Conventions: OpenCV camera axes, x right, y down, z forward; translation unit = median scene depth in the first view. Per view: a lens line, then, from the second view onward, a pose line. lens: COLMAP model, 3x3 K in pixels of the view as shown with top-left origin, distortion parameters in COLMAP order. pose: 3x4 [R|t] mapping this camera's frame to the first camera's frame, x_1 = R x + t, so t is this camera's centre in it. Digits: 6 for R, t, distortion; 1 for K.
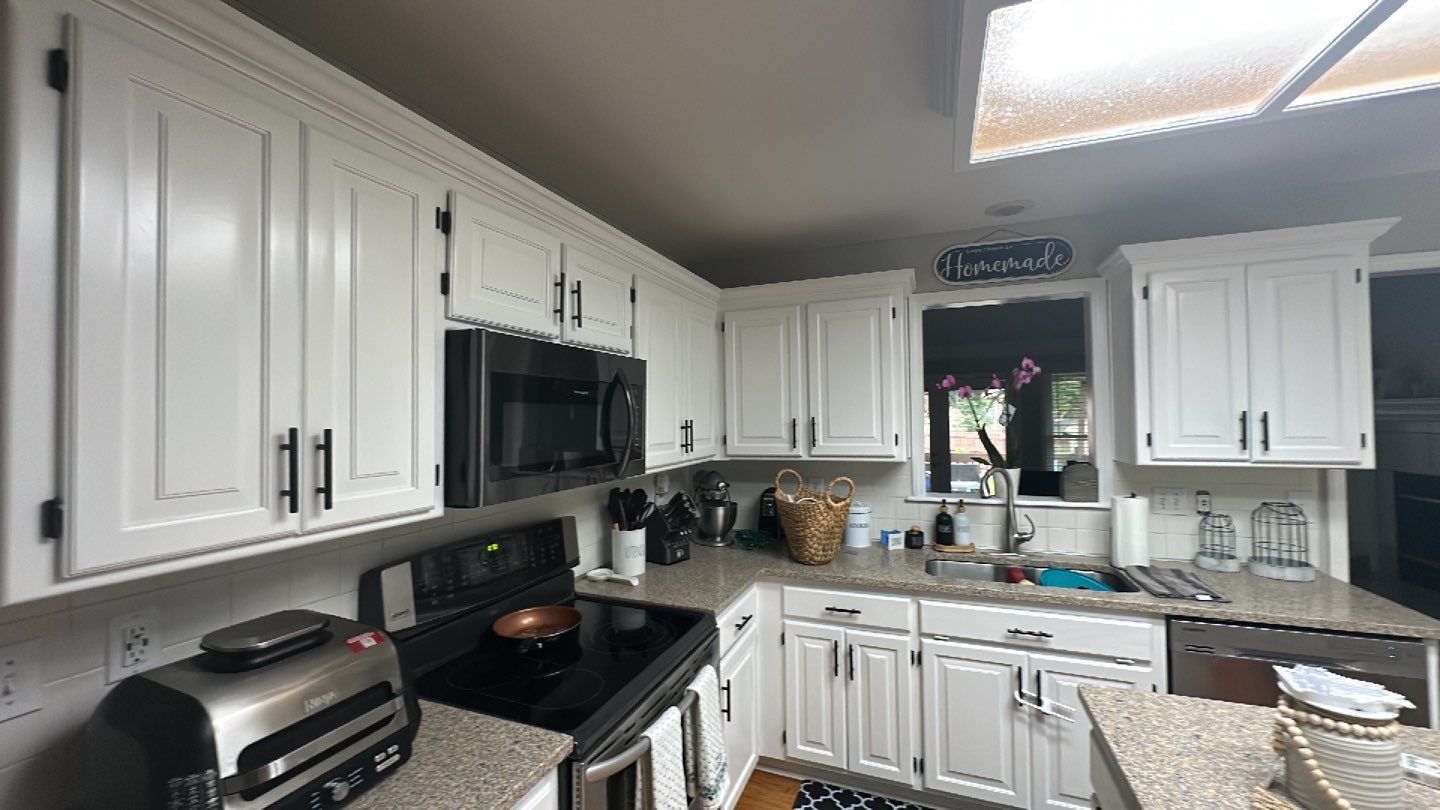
lens RADIAL K [[527.6, 0, 736.8], [0, 527.6, 413.2], [0, 0, 1]] dist [-0.000124, 0.000016]
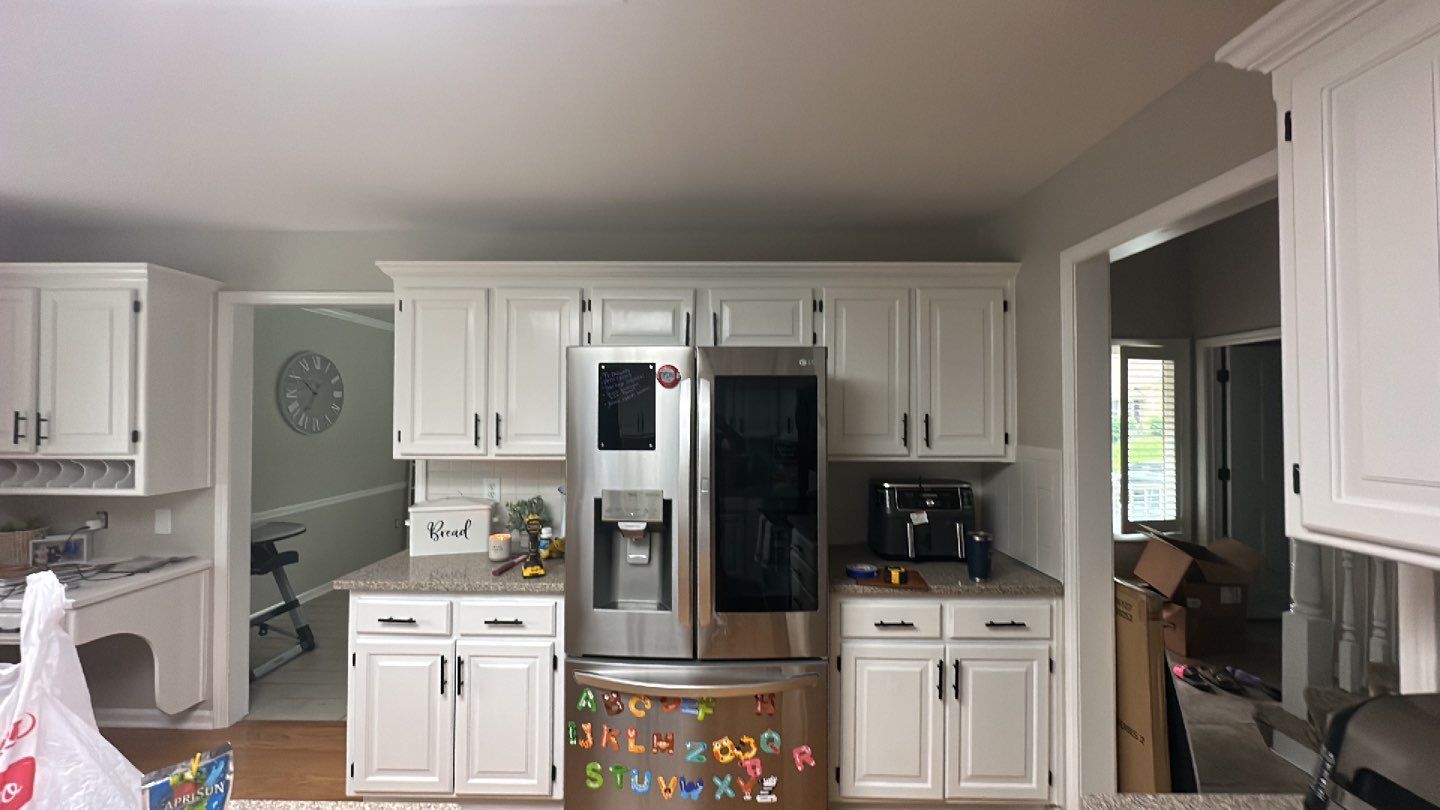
lens RADIAL K [[574.4, 0, 720.0], [0, 574.4, 405.0], [0, 0, 1]] dist [0.000276, 0.000161]
pose [[0.939002, 0.021130, 0.343263, 0.289589], [-0.019363, 0.999776, -0.008573, -0.005572], [-0.343367, 0.001403, 0.939200, -0.111840]]
